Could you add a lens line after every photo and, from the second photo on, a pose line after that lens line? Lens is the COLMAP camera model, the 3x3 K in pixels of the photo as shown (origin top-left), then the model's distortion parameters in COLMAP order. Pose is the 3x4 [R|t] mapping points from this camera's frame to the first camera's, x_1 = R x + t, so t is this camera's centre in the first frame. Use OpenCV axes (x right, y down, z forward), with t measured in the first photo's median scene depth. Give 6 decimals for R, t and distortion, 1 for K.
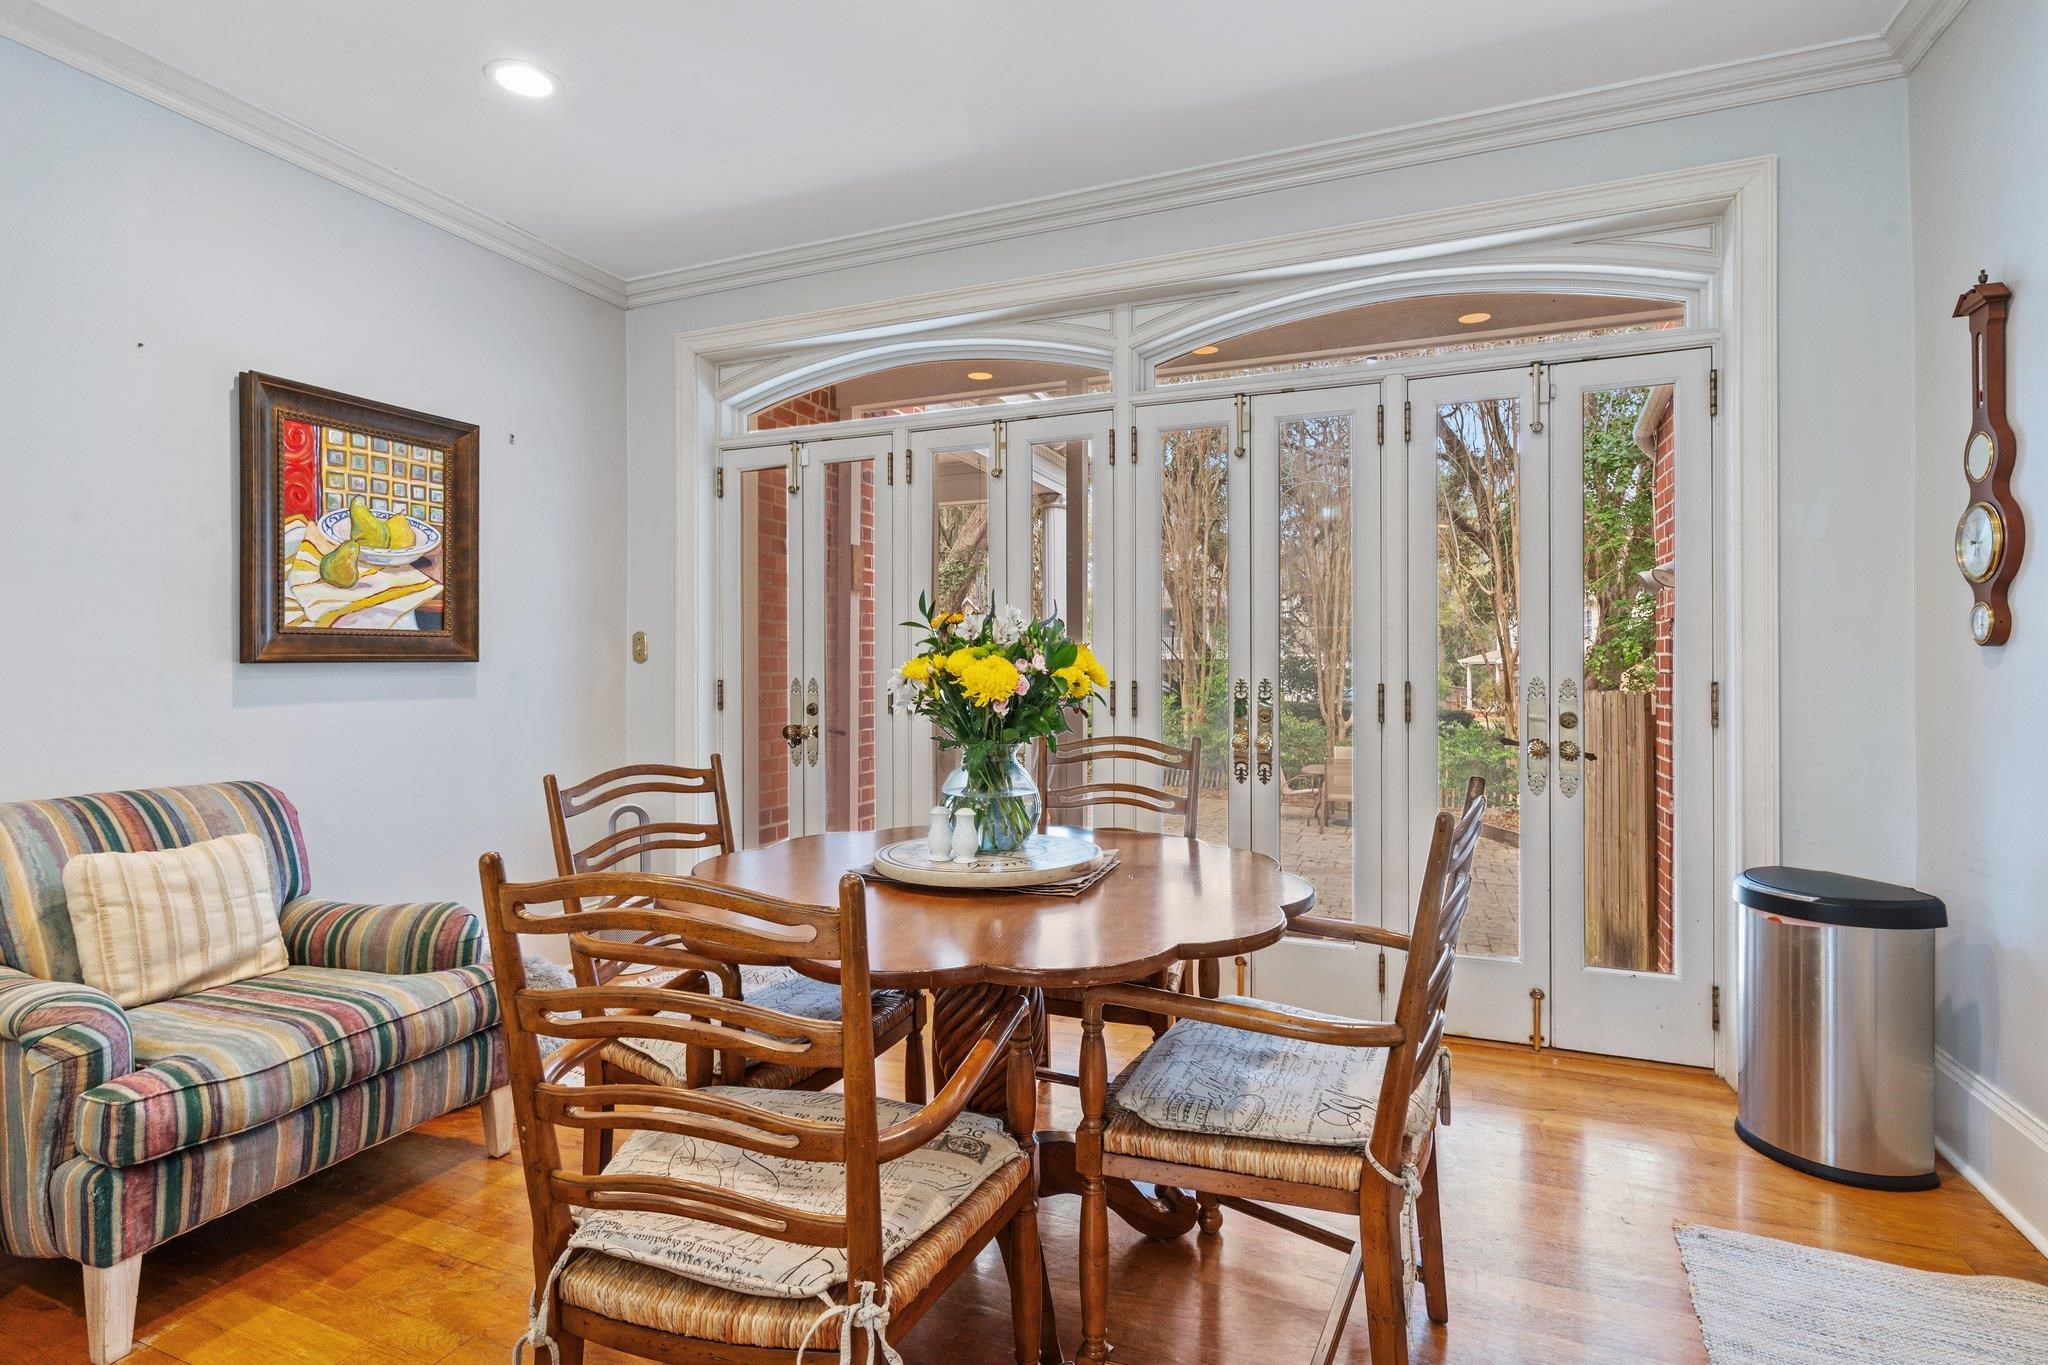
lens RADIAL K [[992.8, 0, 1029.5], [0, 992.8, 670.2], [0, 0, 1]] dist [0.001976, -0.000570]
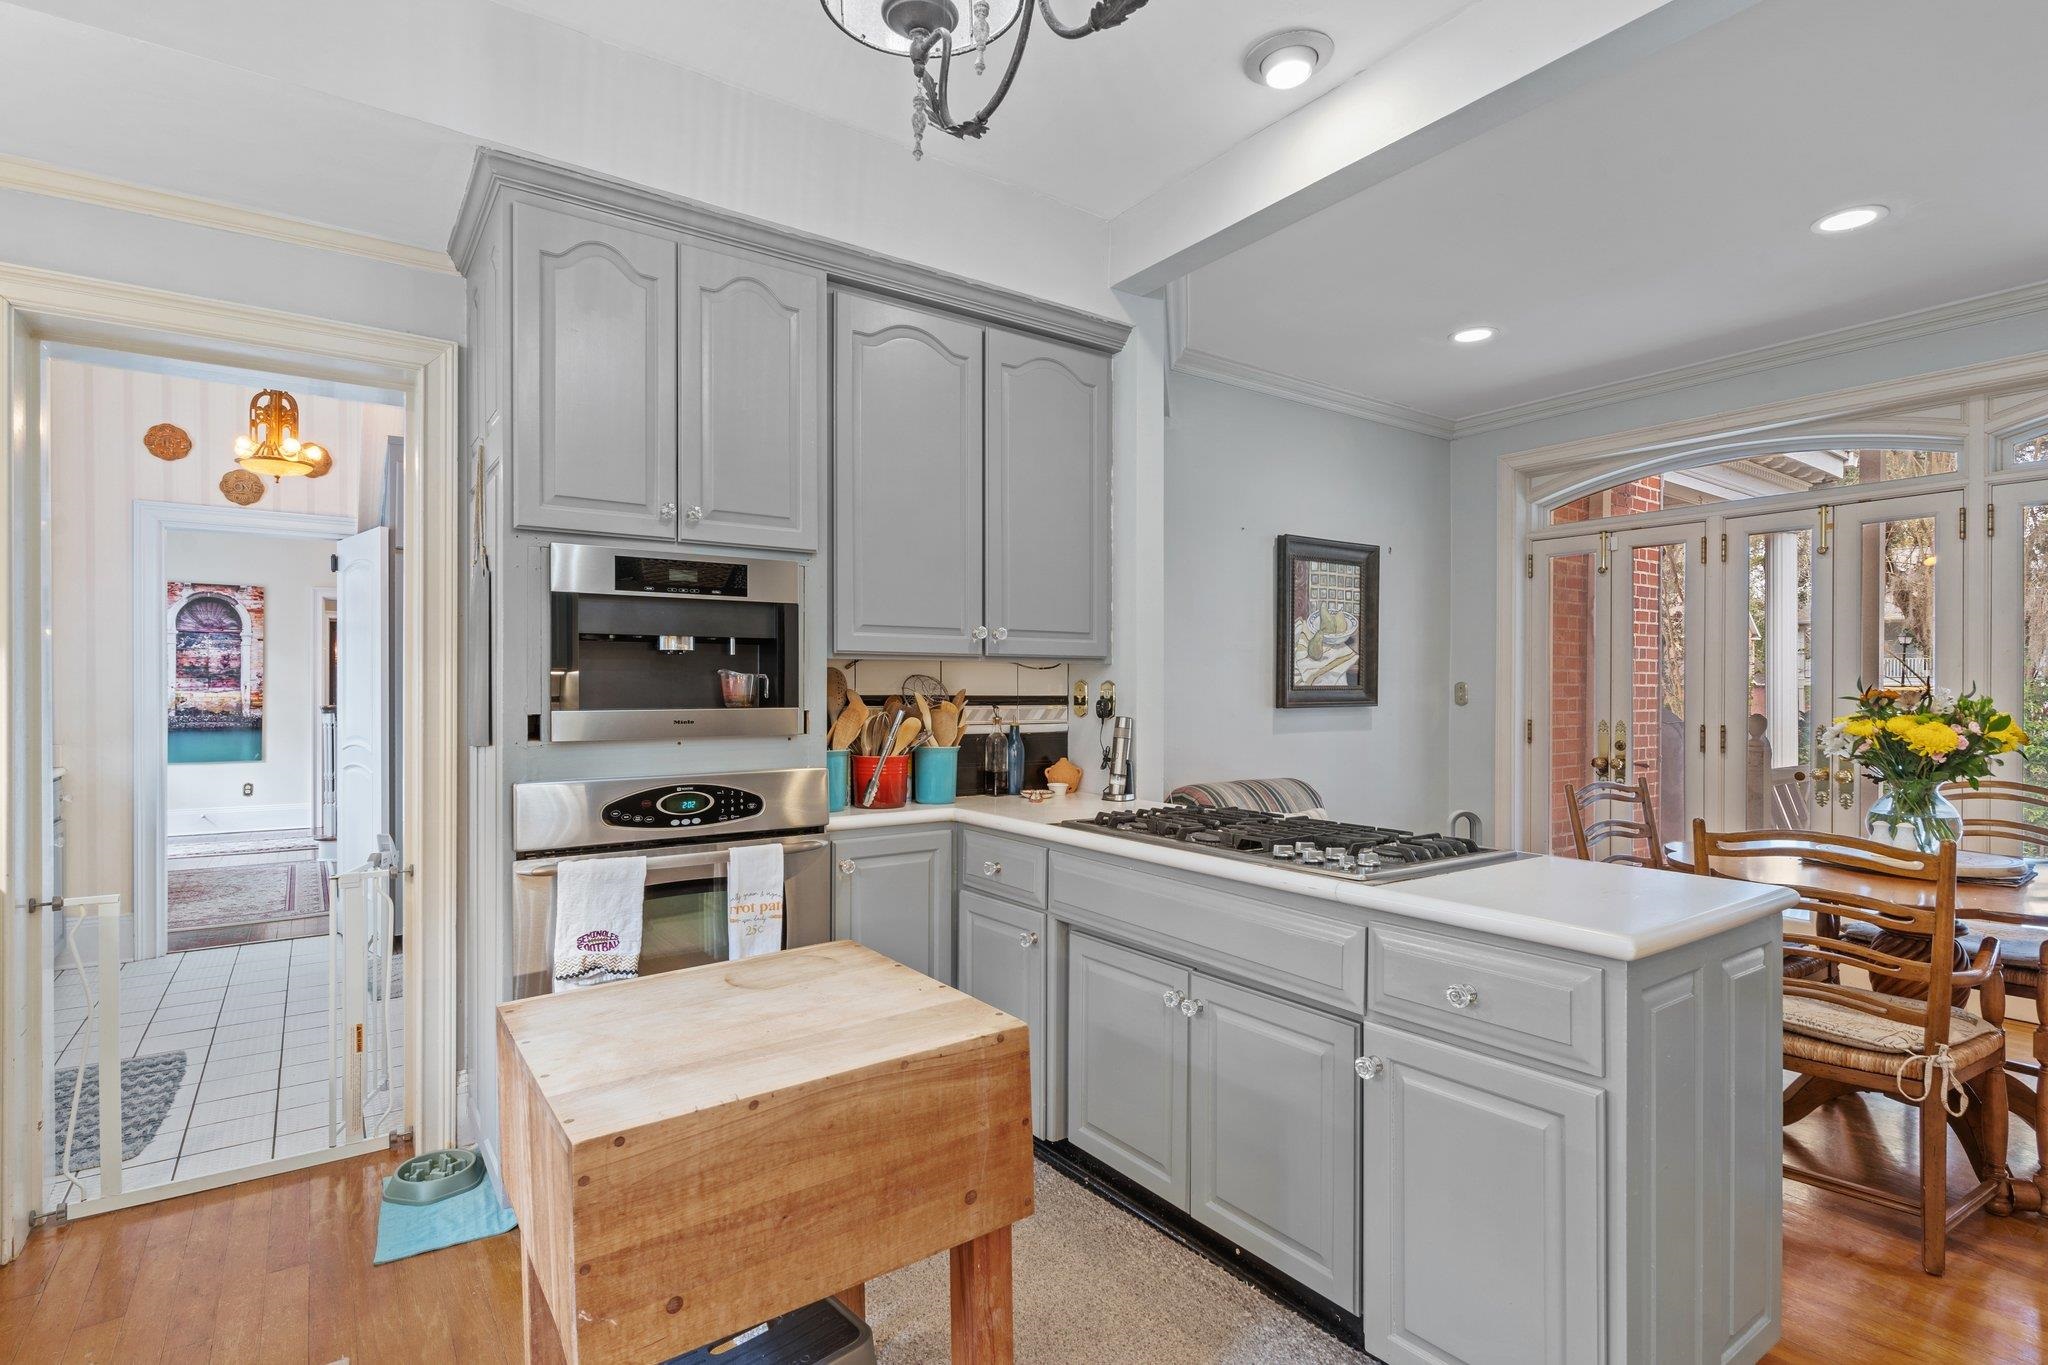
lens RADIAL K [[992.8, 0, 1014.6], [0, 992.8, 689.5], [0, 0, 1]] dist [0.001976, -0.000570]
pose [[0.836472, 0.006710, -0.547969, -0.212305], [-0.009053, 0.999958, -0.001575, -0.027579], [0.547935, 0.006278, 0.836497, -0.570867]]
